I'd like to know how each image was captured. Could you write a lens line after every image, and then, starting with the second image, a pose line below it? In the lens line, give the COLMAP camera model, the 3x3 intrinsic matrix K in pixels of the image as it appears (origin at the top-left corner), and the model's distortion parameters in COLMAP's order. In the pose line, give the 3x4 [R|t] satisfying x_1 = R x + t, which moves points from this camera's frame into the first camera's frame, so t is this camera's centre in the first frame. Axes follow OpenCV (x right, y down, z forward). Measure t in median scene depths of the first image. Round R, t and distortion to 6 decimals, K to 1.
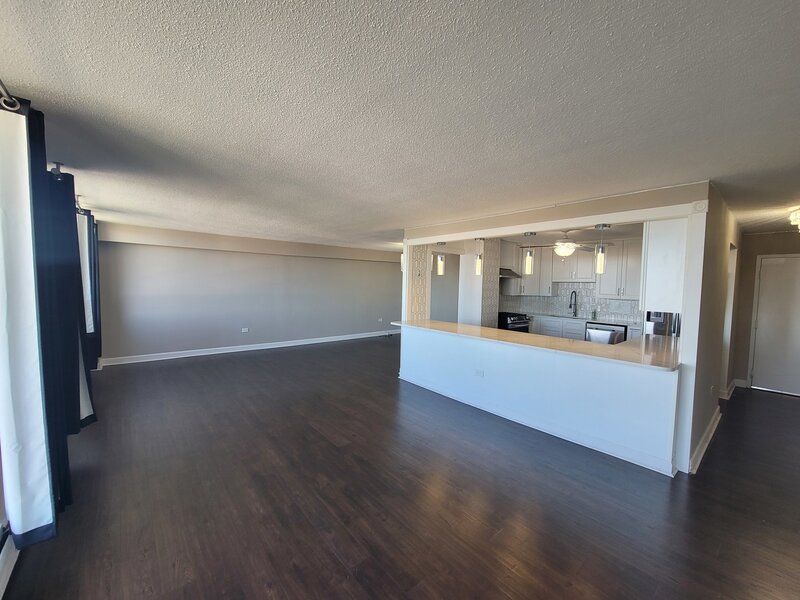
lens RADIAL K [[326.9, 0, 394.3], [0, 326.9, 303.7], [0, 0, 1]] dist [-0.006087, 0.001674]
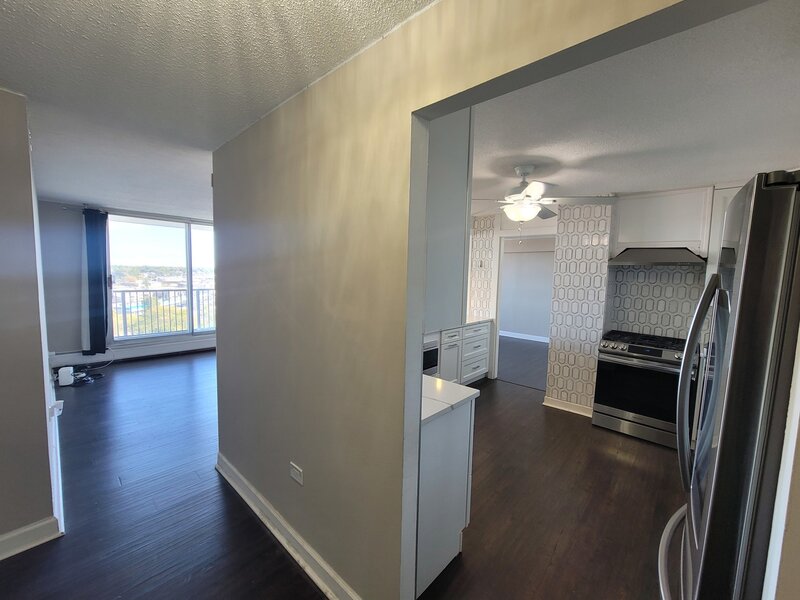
lens RADIAL K [[326.9, 0, 399.1], [0, 326.9, 297.0], [0, 0, 1]] dist [-0.006087, 0.001674]
pose [[0.123681, 0.059686, -0.990525, 0.926017], [-0.084790, 0.995175, 0.049379, -0.029965], [0.988693, 0.077879, 0.128145, 0.667221]]
